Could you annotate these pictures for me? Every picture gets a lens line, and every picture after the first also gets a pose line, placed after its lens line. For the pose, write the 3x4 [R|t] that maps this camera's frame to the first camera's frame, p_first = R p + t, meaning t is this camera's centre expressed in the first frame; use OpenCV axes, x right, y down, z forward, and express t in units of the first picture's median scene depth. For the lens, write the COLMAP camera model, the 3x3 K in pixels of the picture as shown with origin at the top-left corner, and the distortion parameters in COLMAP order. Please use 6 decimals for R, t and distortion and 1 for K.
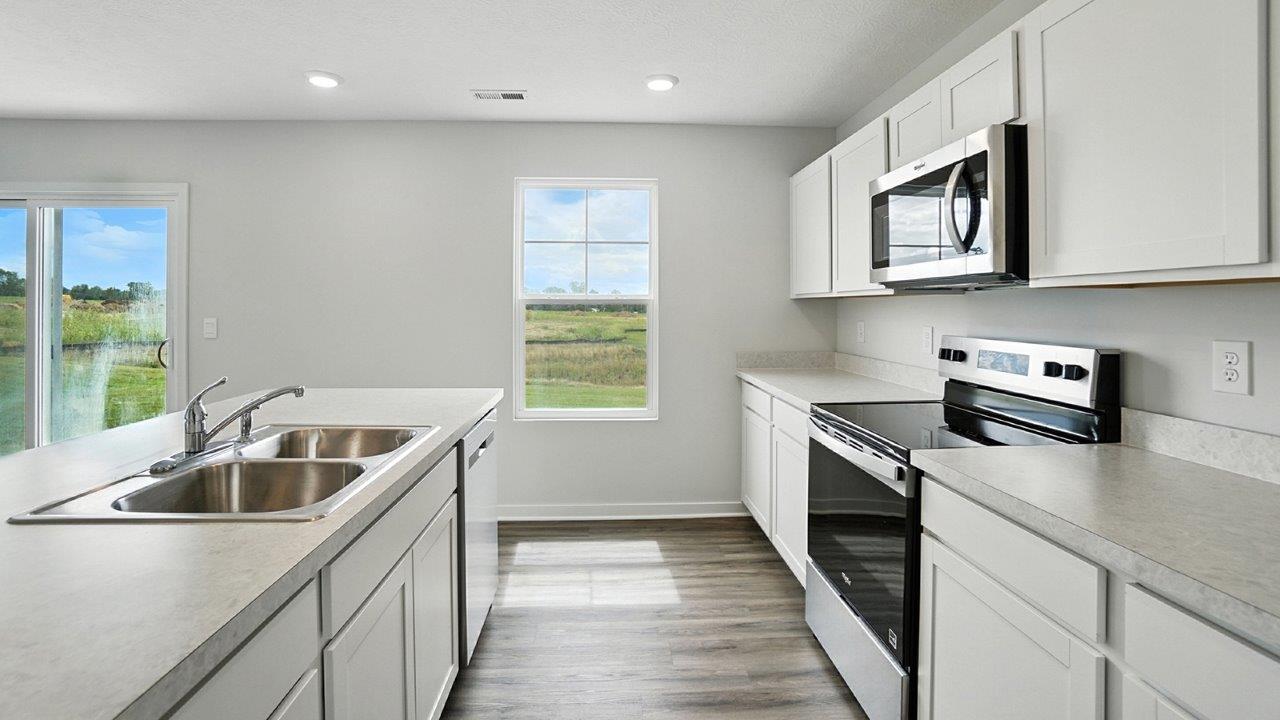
lens RADIAL K [[584.8, 0, 641.9], [0, 584.8, 306.4], [0, 0, 1]] dist [-0.022312, 0.000251]
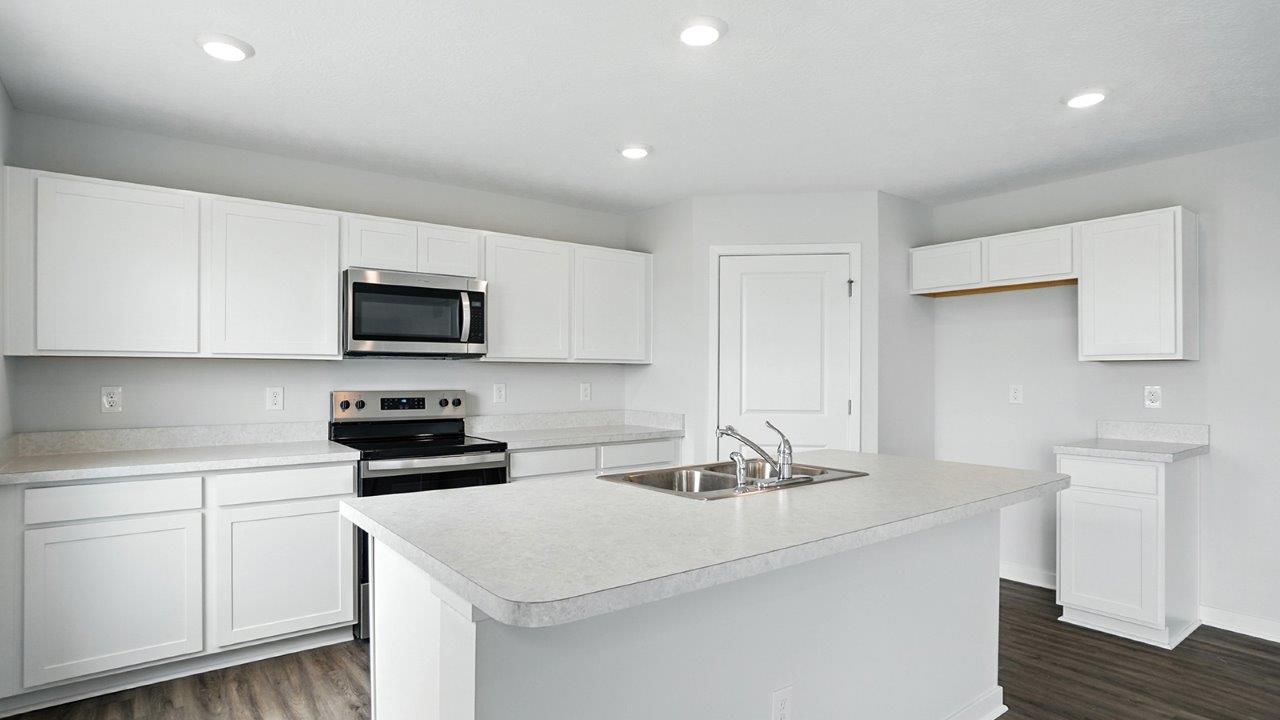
lens RADIAL K [[674.6, 0, 640.0], [0, 674.6, 360.0], [0, 0, 1]] dist [-0.003372, -0.000248]
pose [[-0.568262, 0.019732, 0.822611, -1.570234], [-0.000742, 0.999700, -0.024493, 0.021398], [-0.822847, -0.014528, -0.568077, 1.788388]]
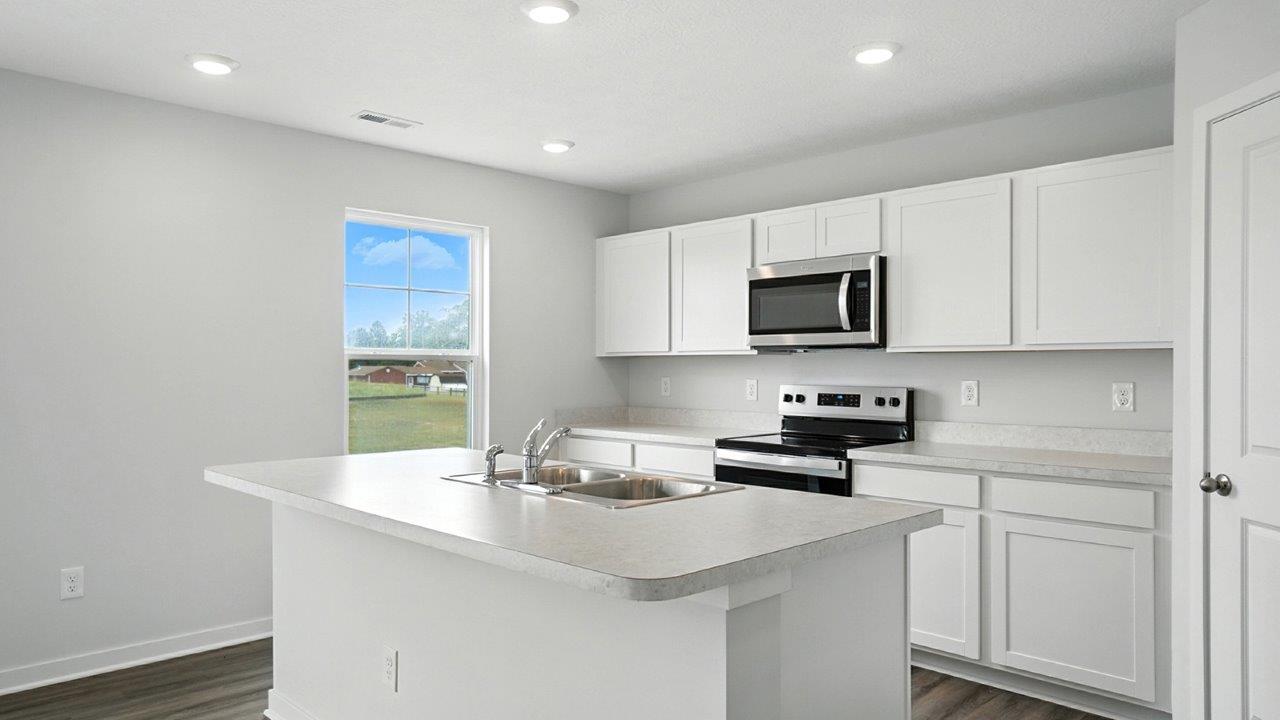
lens RADIAL K [[864.5, 0, 640.0], [0, 864.5, 360.0], [0, 0, 1]] dist [0.033171, 0.001164]
pose [[0.742869, 0.008001, 0.669389, -1.503730], [-0.002537, 0.999955, -0.009138, 0.015251], [-0.669432, 0.005090, 0.742856, -0.401440]]
